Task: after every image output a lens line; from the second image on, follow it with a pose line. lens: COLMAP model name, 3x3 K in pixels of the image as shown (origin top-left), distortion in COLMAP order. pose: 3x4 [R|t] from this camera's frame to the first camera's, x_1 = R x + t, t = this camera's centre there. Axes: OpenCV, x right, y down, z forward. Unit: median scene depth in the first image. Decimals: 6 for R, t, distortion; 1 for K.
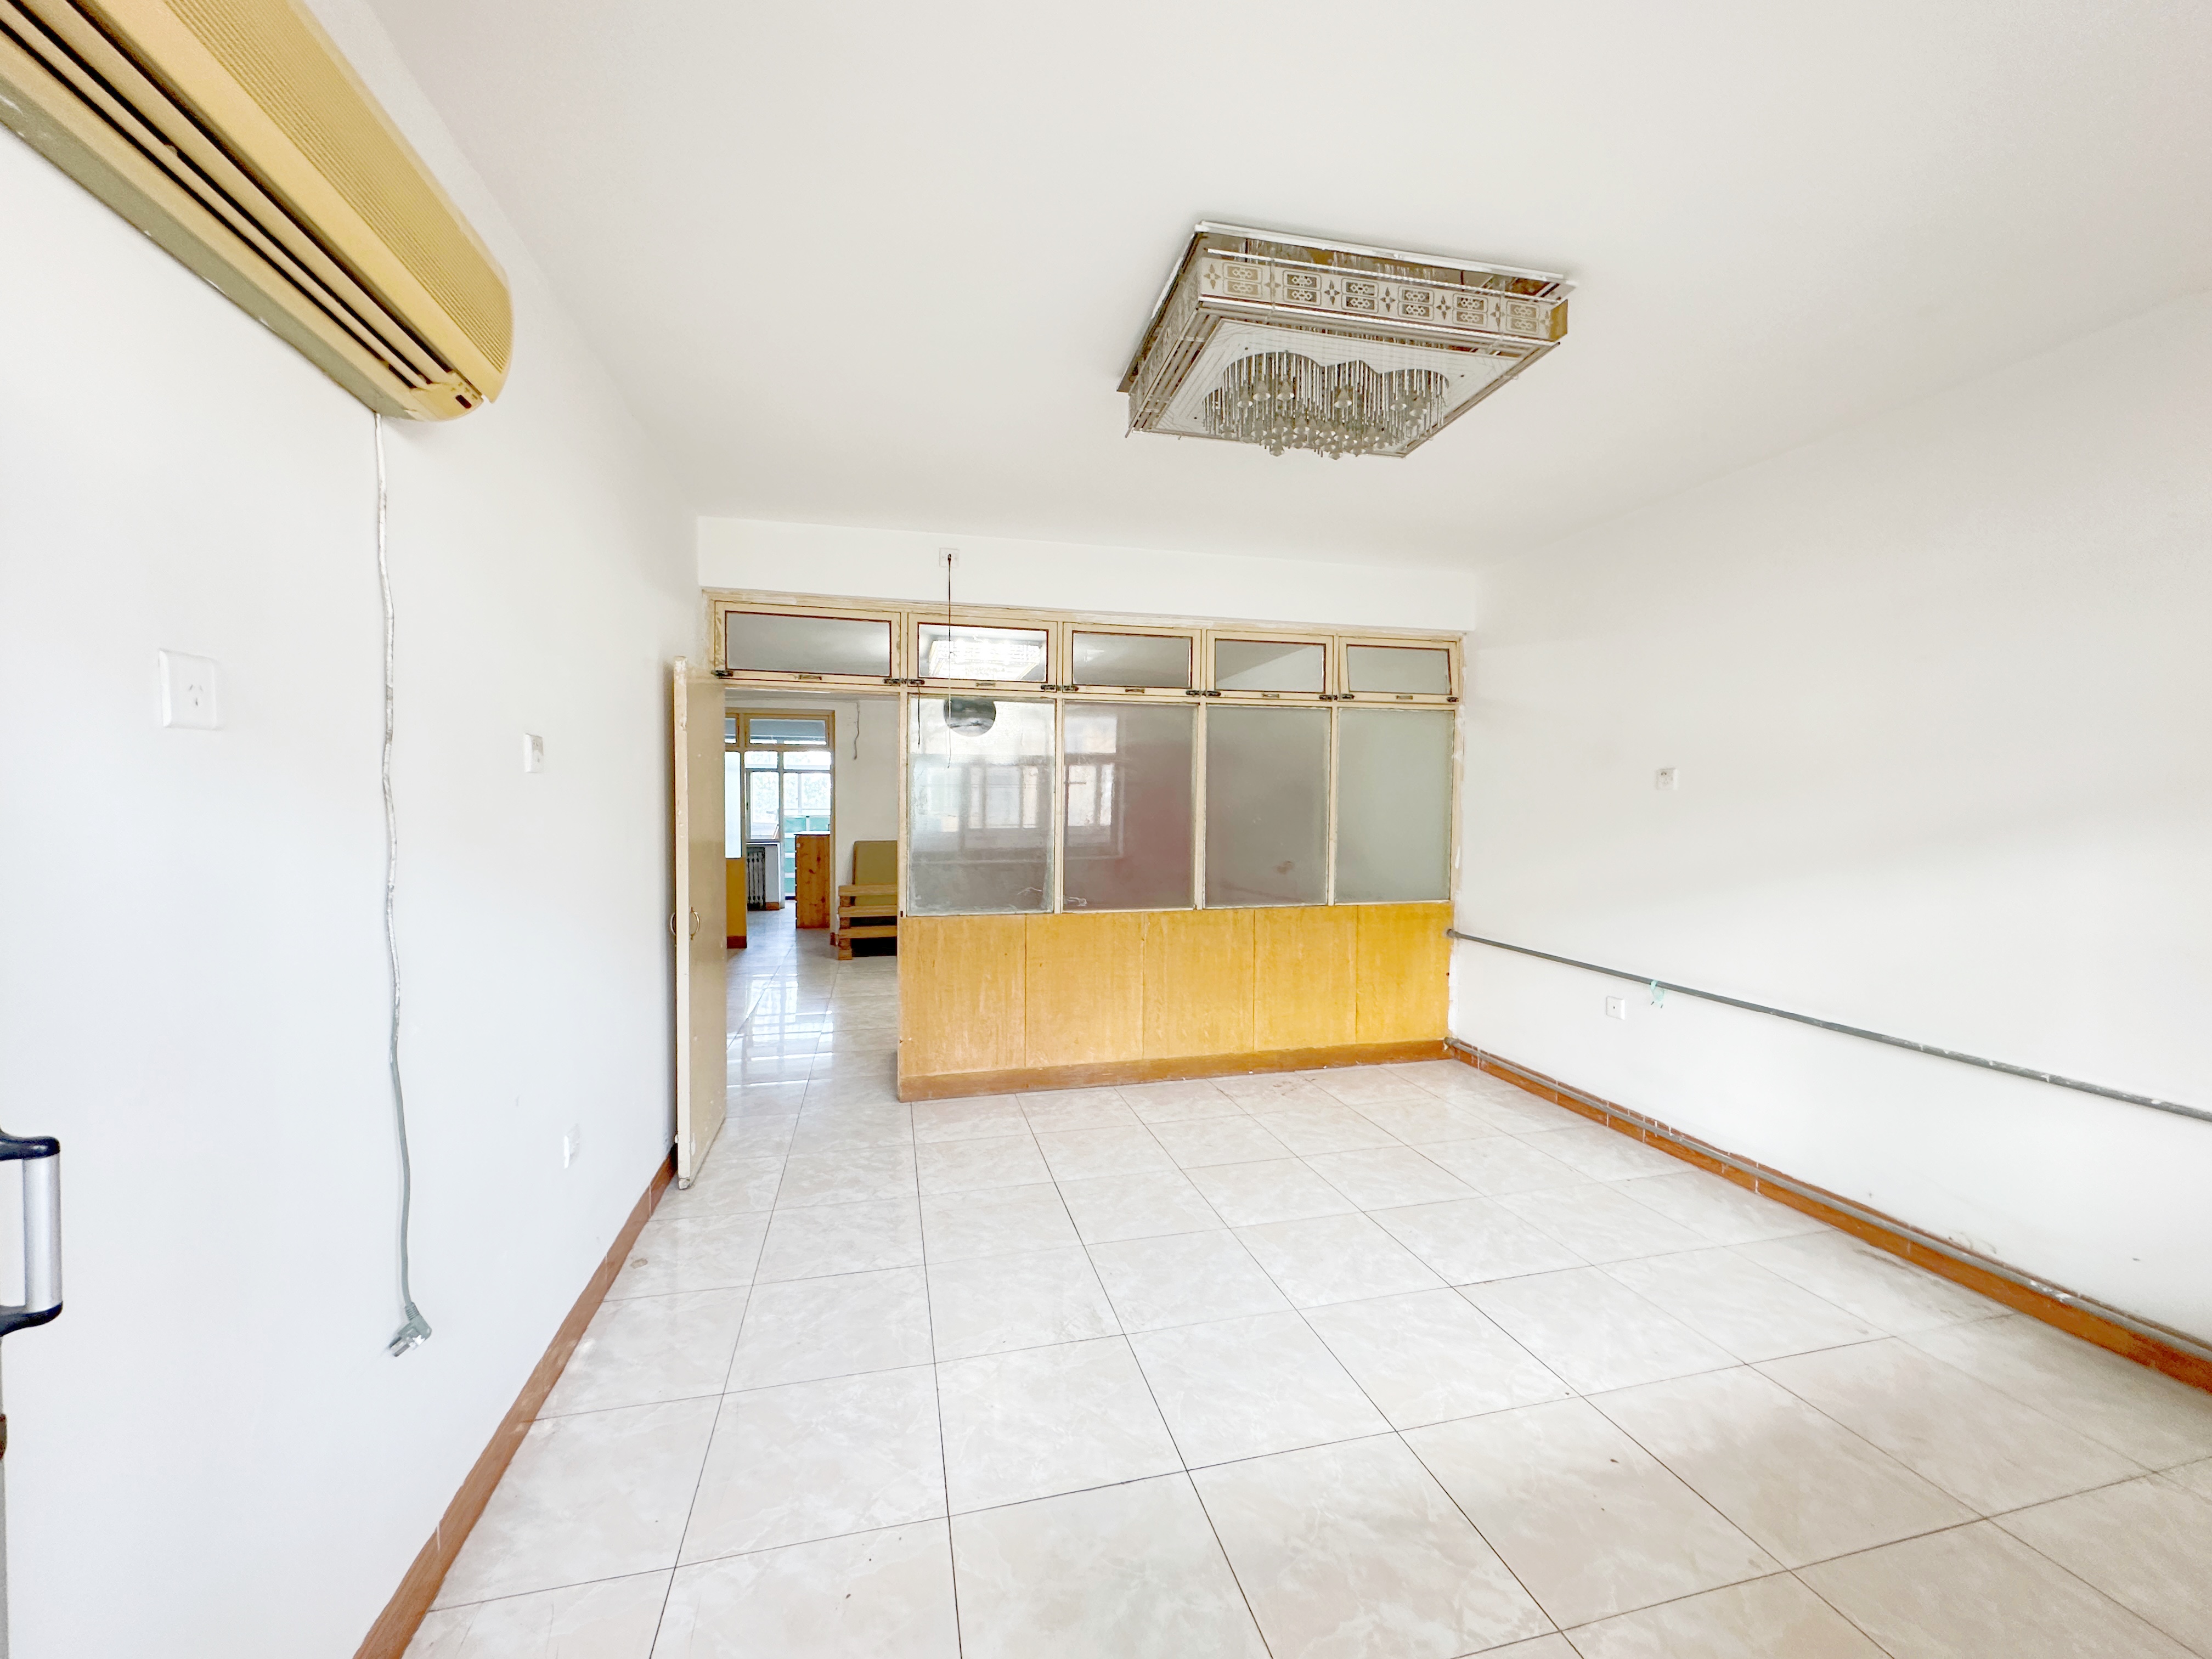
lens RADIAL K [[890.8, 0, 1101.9], [0, 890.8, 828.2], [0, 0, 1]] dist [0.000037, -0.000066]
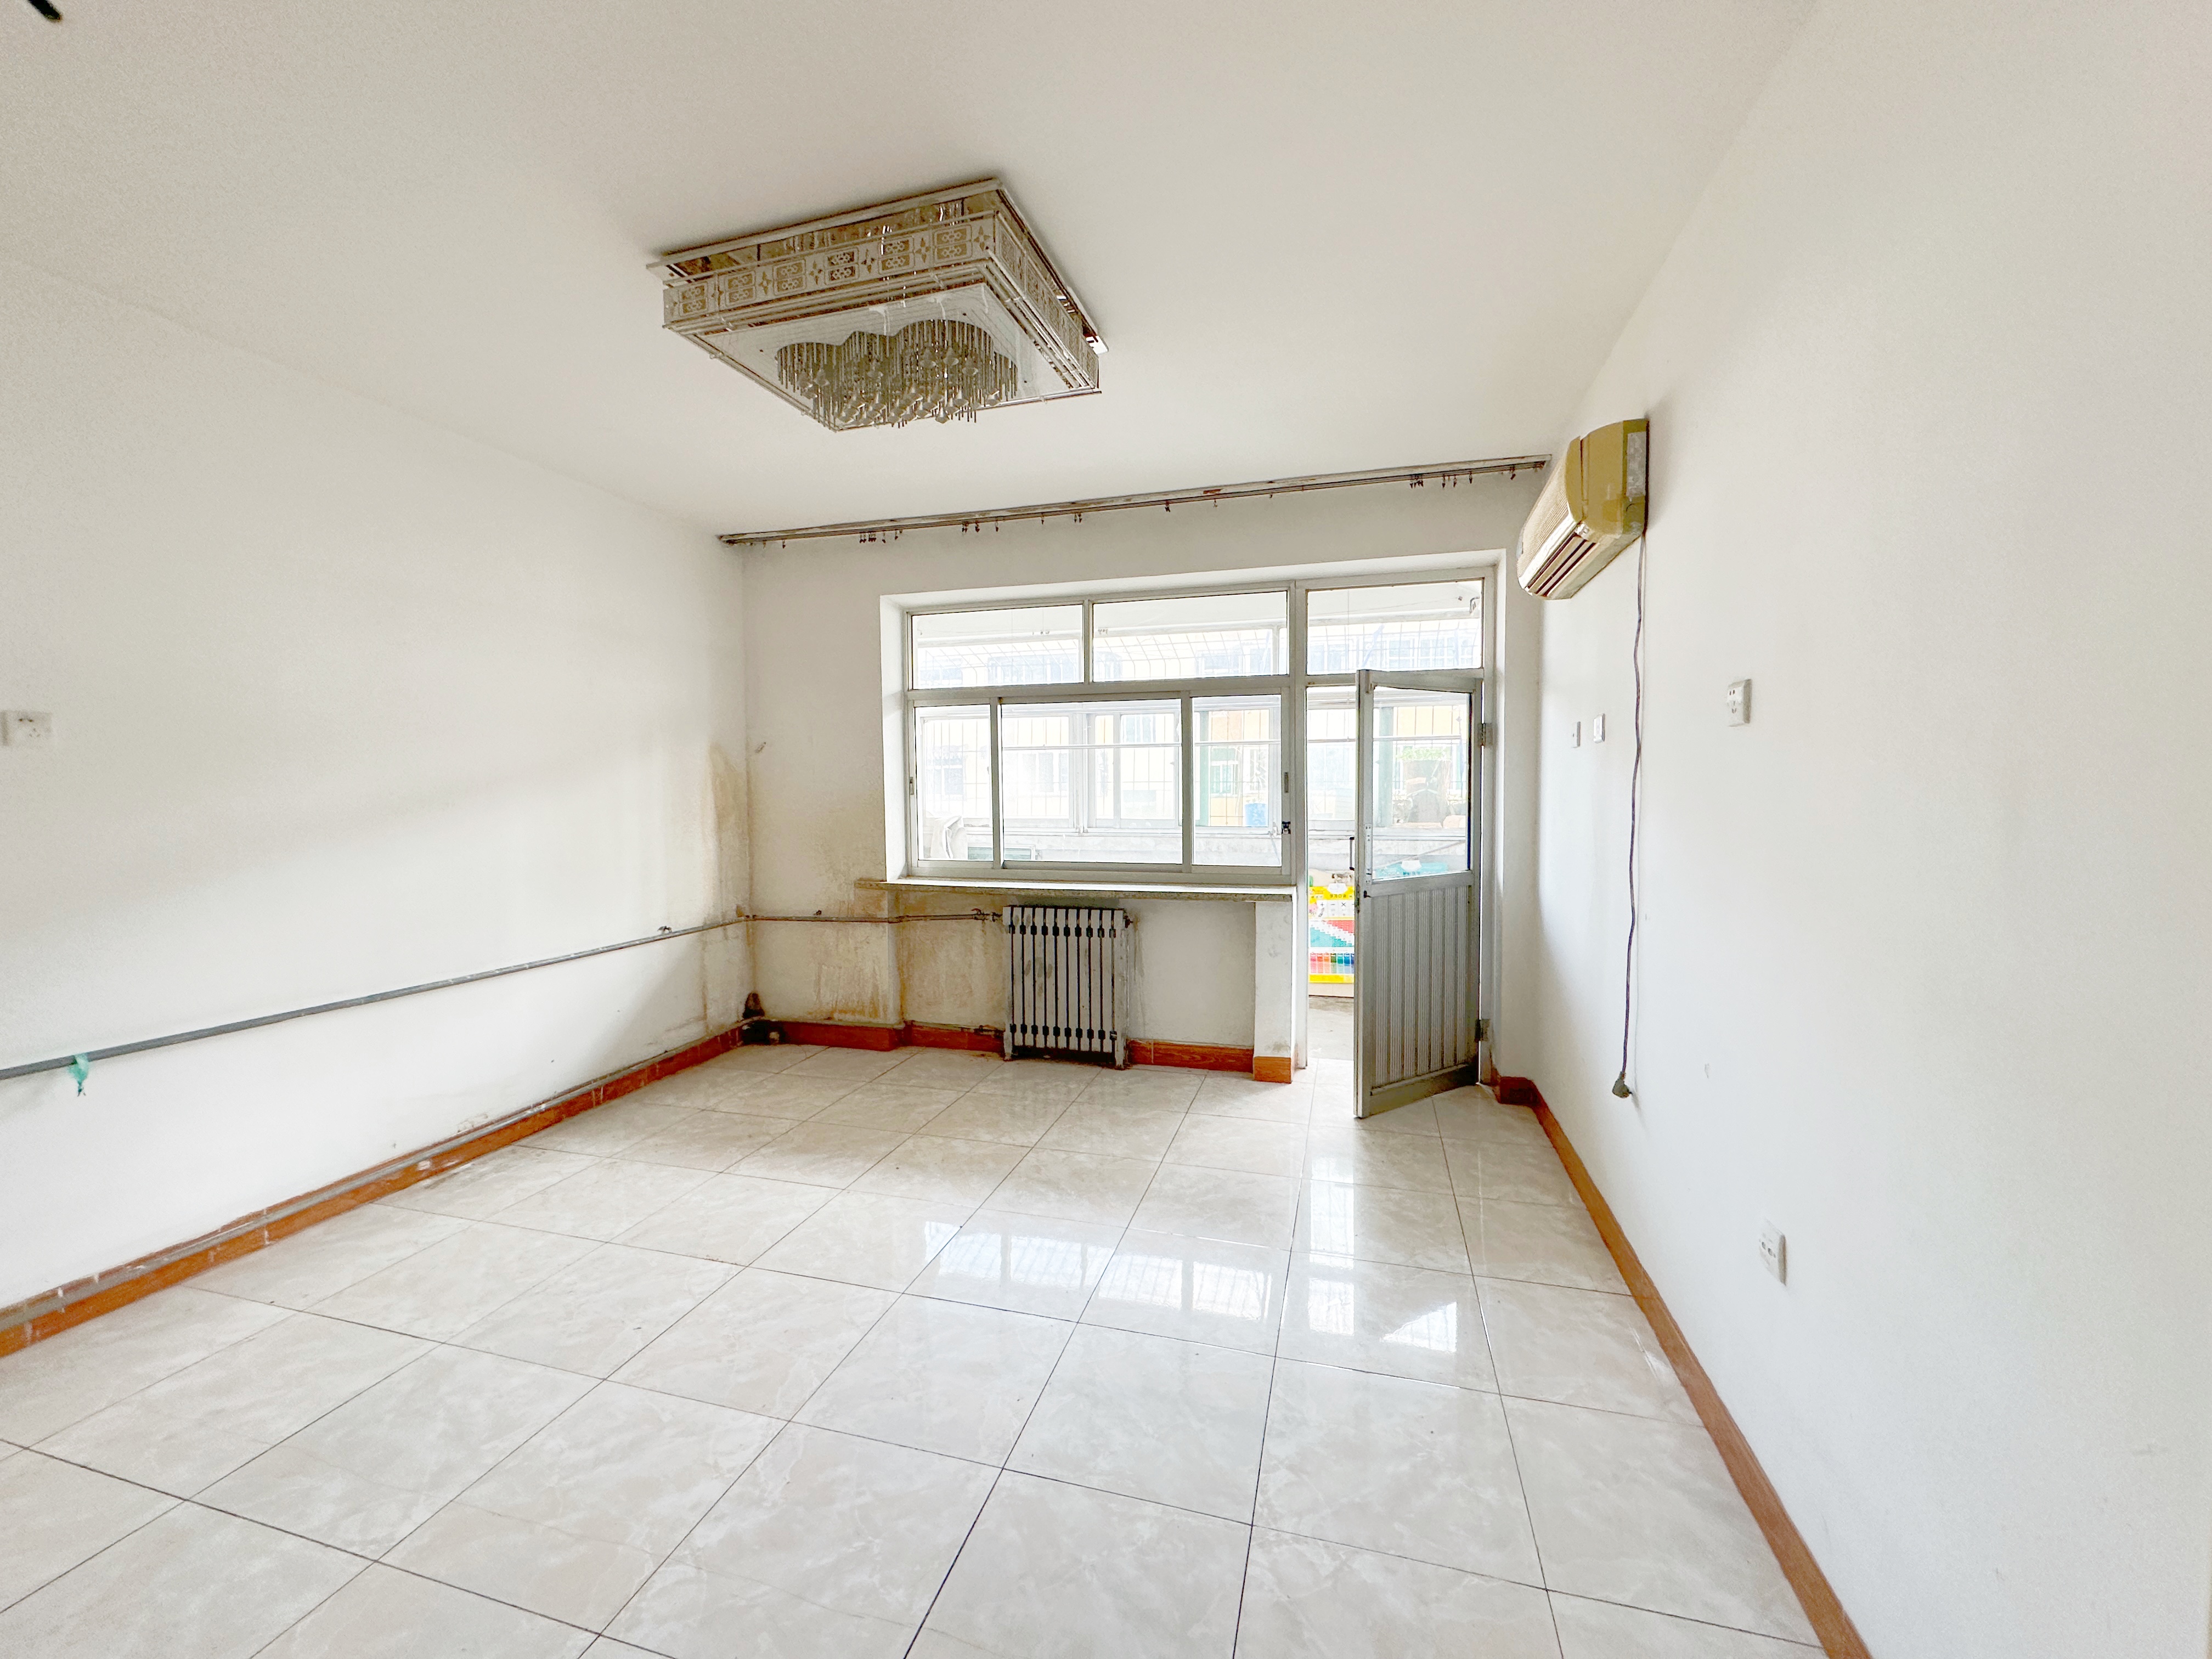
lens RADIAL K [[890.8, 0, 1106.5], [0, 890.8, 835.3], [0, 0, 1]] dist [0.000037, -0.000066]
pose [[-0.869120, -0.025088, 0.493964, -0.385388], [0.016802, 0.996639, 0.080182, -0.024692], [-0.494315, 0.077988, -0.865777, 1.483433]]
